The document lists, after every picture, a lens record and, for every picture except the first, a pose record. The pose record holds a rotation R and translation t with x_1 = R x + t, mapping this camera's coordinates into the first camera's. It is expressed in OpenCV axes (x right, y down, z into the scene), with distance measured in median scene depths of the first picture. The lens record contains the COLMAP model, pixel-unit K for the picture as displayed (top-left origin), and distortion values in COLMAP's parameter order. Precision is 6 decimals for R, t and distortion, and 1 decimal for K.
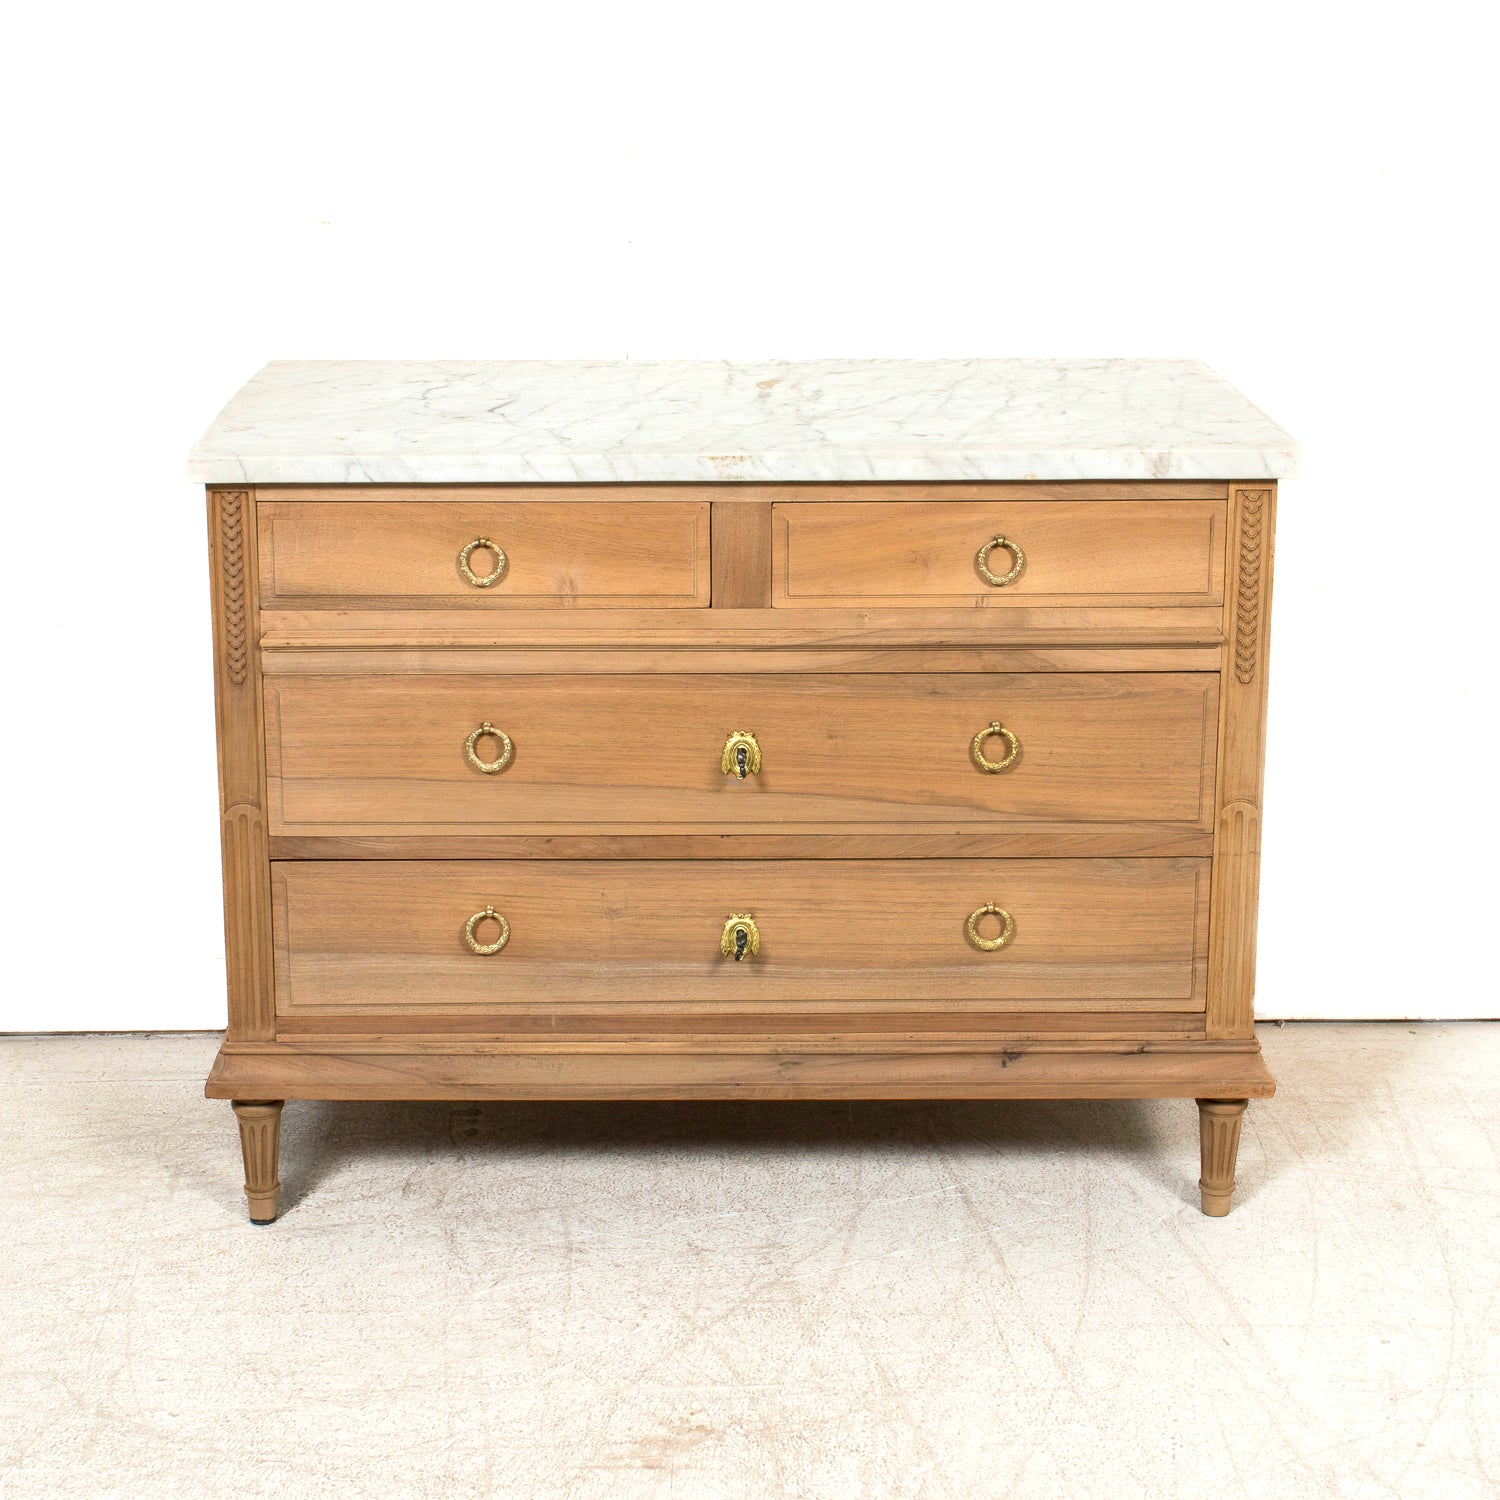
lens RADIAL K [[2968.4, 0, 731.2], [0, 2968.4, 650.0], [0, 0, 1]] dist [0.025878, 0.000000]
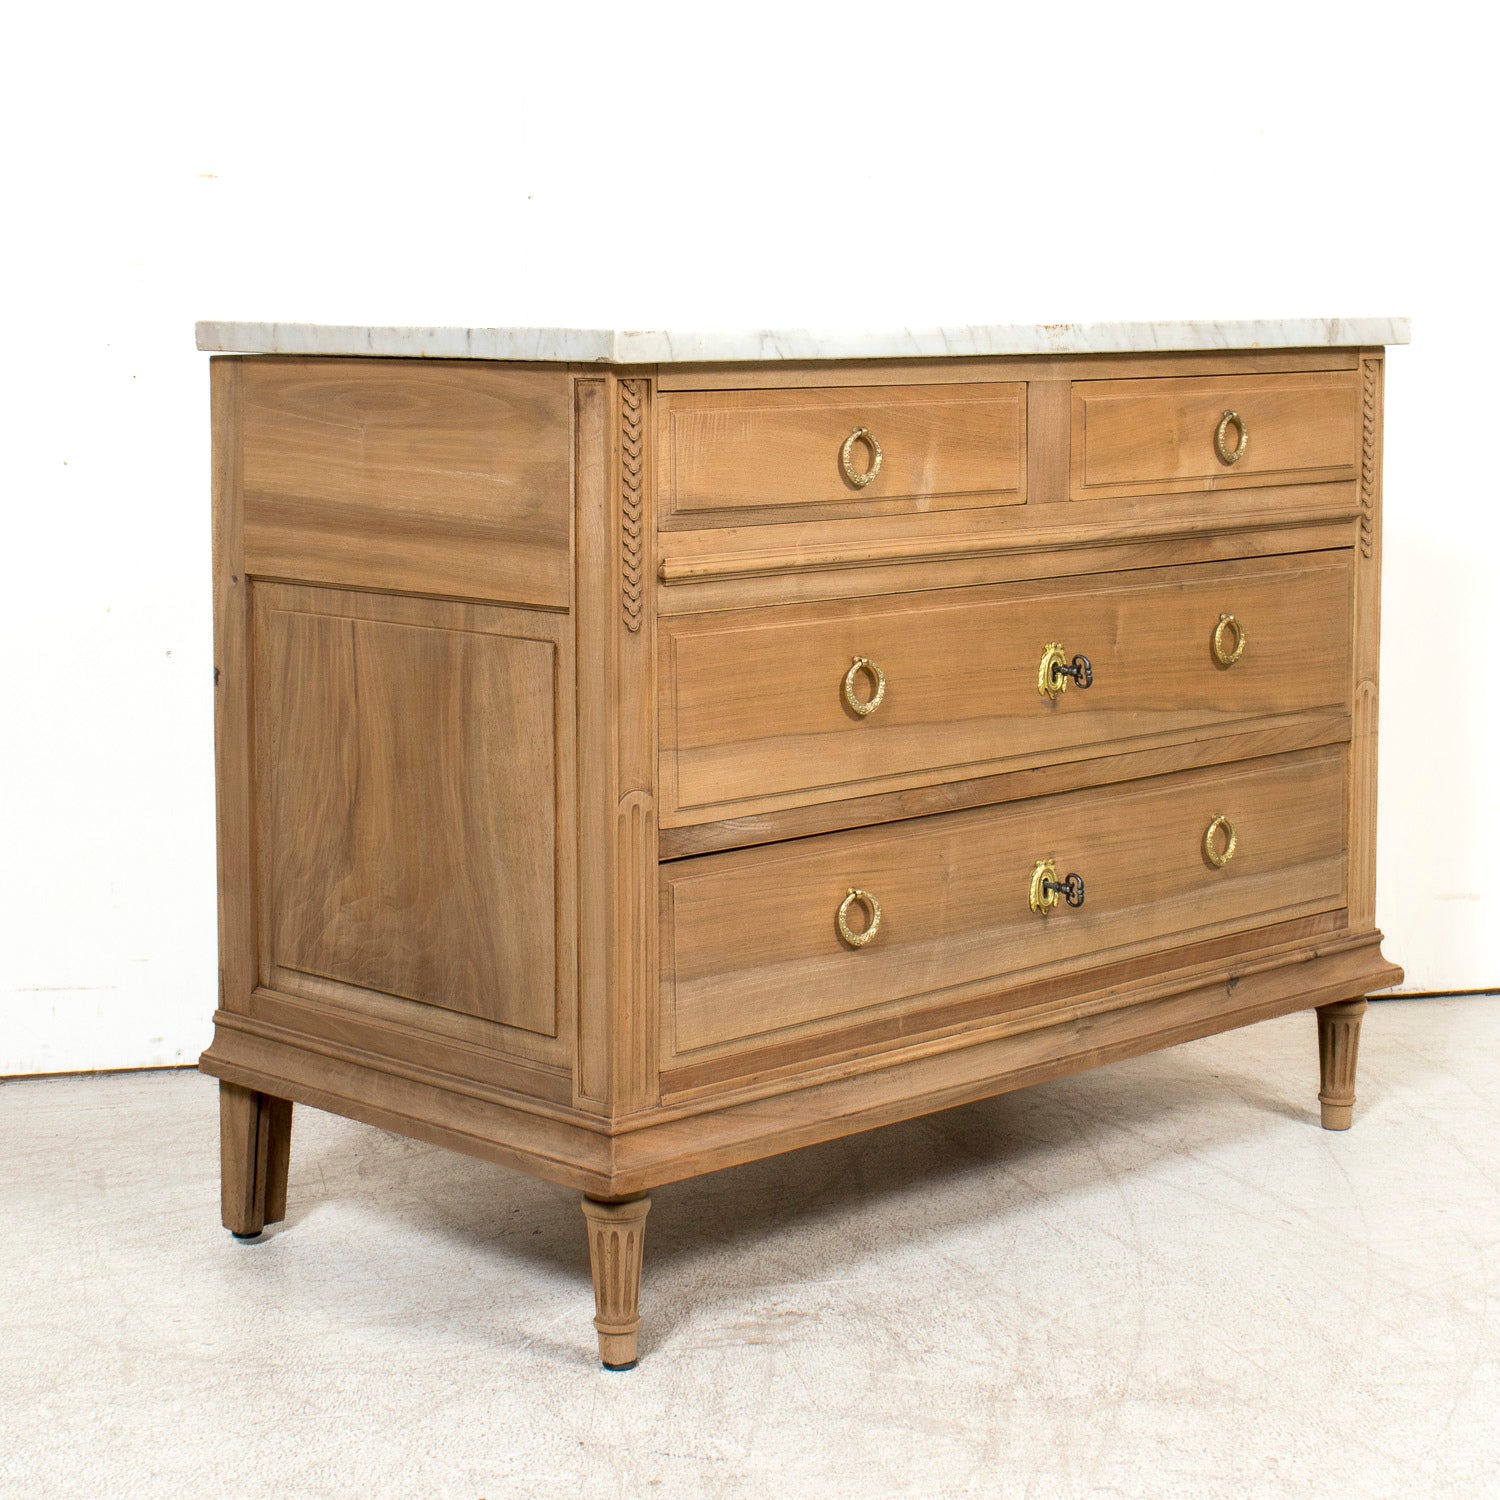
lens RADIAL K [[2968.4, 0, 651.1], [0, 2968.4, 601.6], [0, 0, 1]] dist [0.025878, 0.000000]
pose [[0.743637, -0.070649, 0.664840, -0.677331], [0.178580, 0.979262, -0.095685, 0.078793], [-0.644293, 0.189882, 0.740832, 0.415837]]
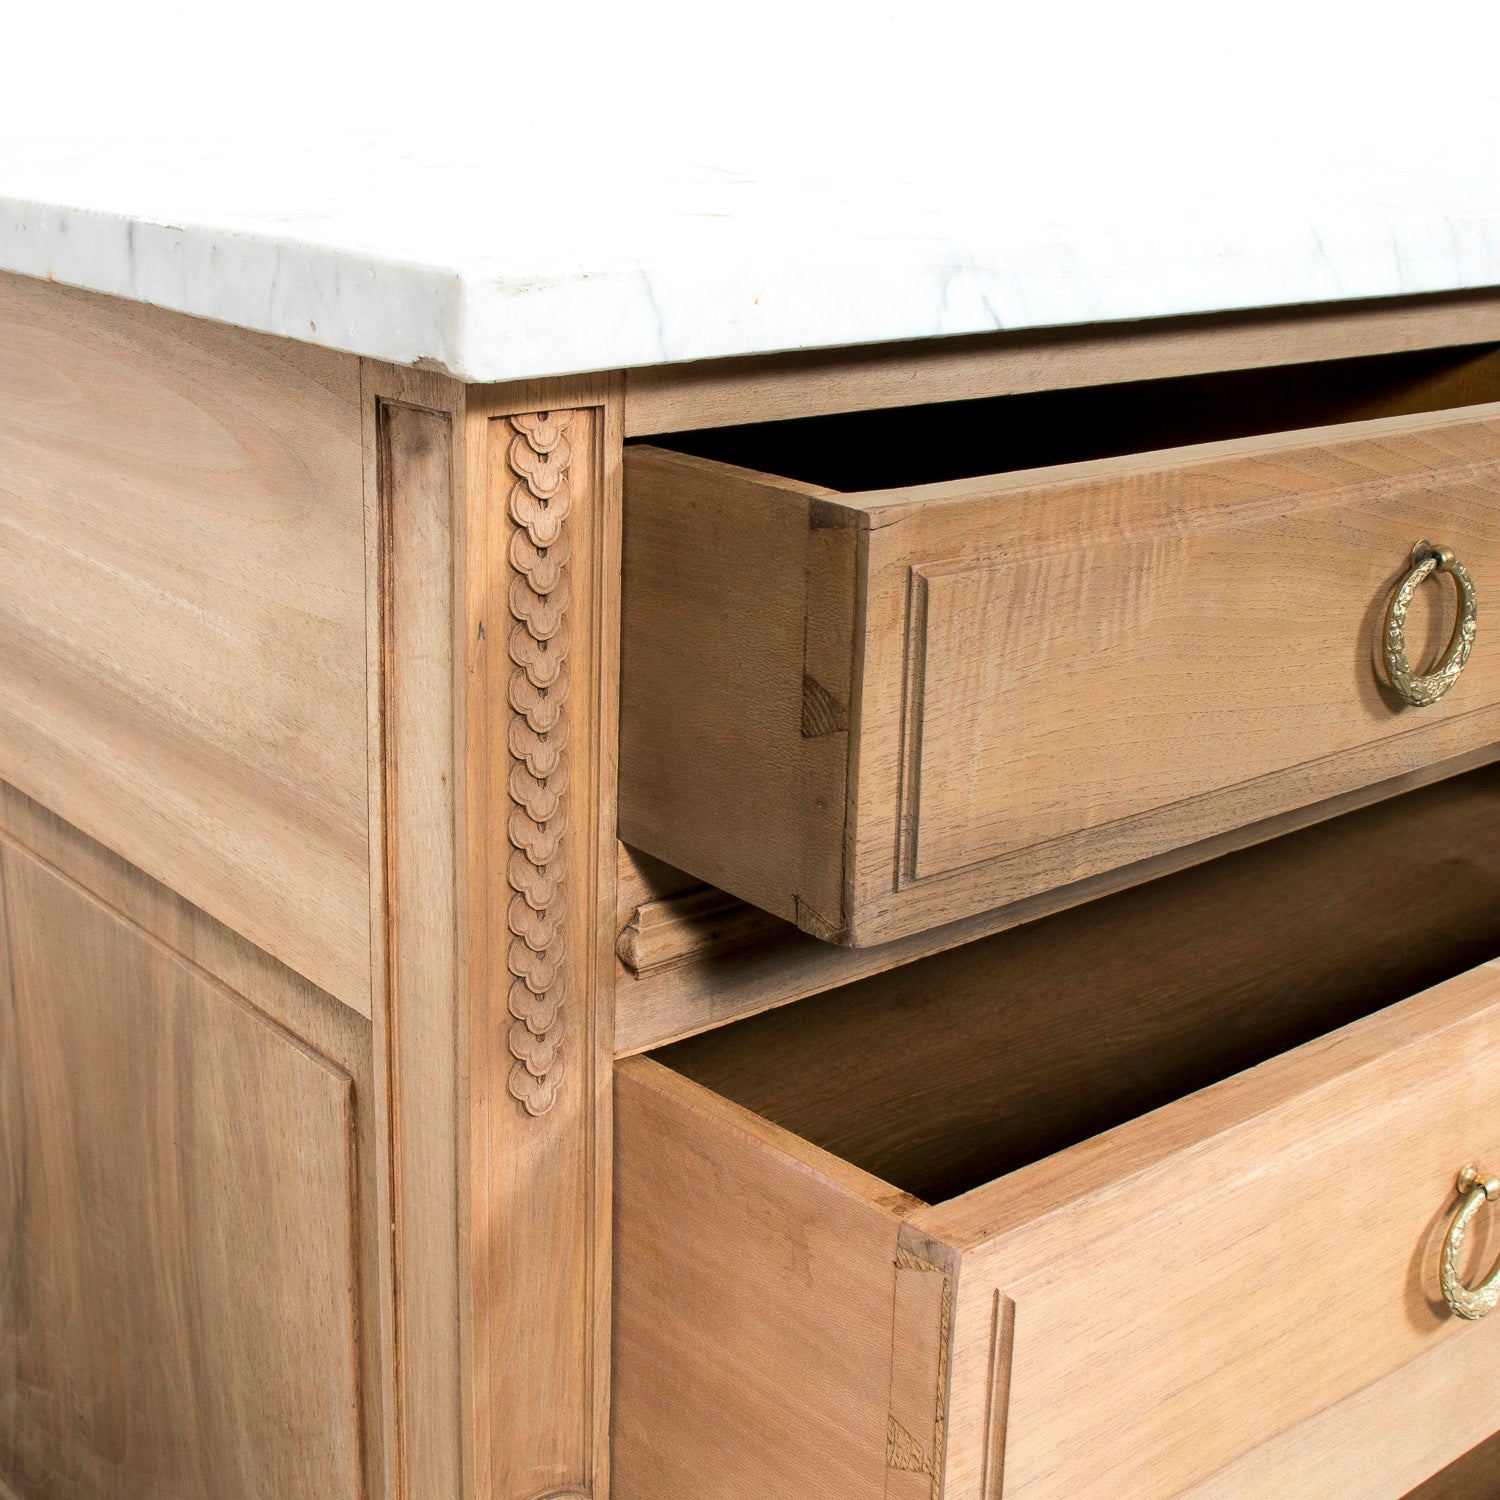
lens RADIAL K [[2231.8, 0, 681.4], [0, 2231.8, 619.0], [0, 0, 1]] dist [-0.123506, 0.000000]
pose [[0.791234, -0.141677, 0.594875, -0.270483], [0.140917, 0.988853, 0.048077, -0.042168], [-0.595055, 0.045788, 0.802379, 0.820711]]
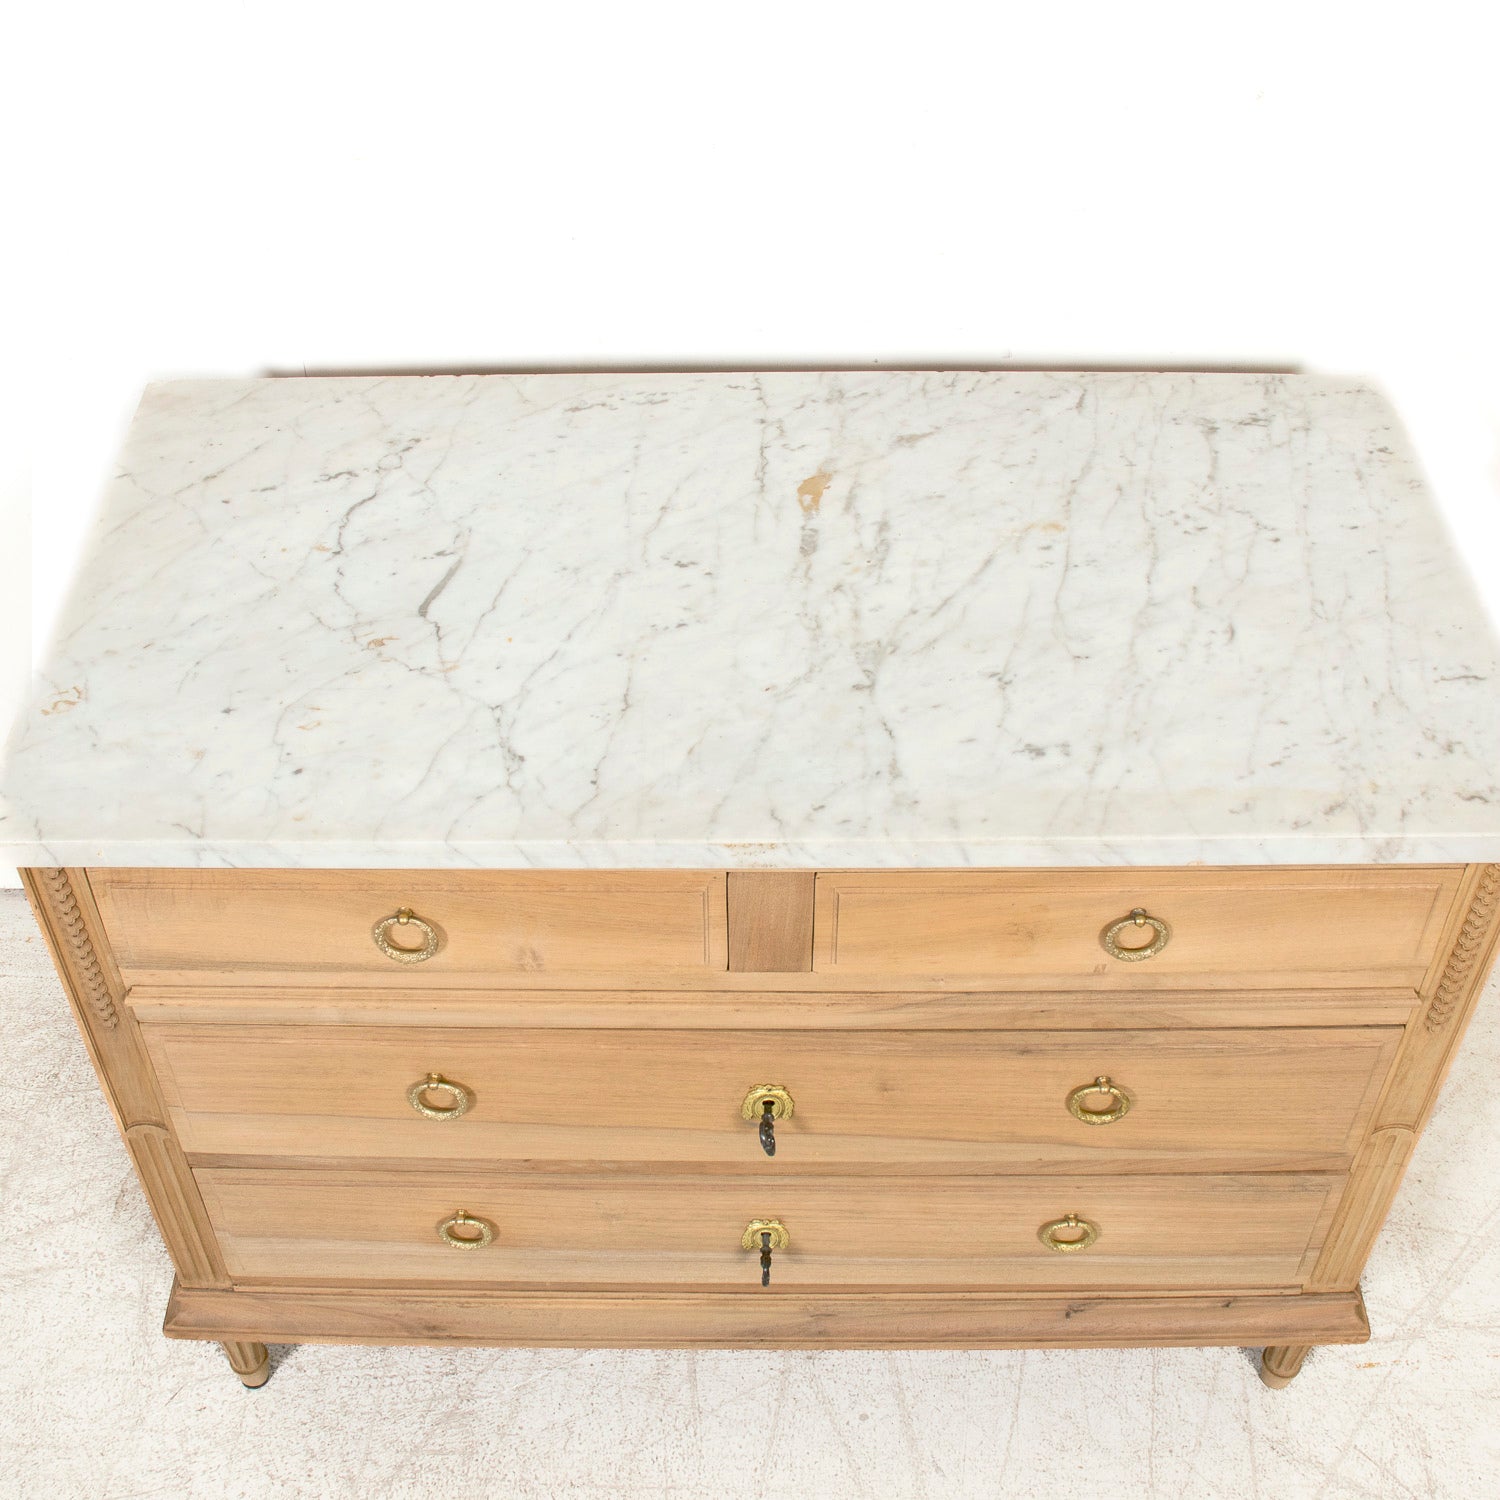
lens RADIAL K [[1910.8, 0, 713.4], [0, 1910.8, 680.4], [0, 0, 1]] dist [-0.128904, 0.000000]
pose [[0.999425, 0.012929, -0.031352, 0.003165], [0.002910, 0.888371, 0.459117, -0.287879], [0.033788, -0.458945, 0.887822, 0.615222]]
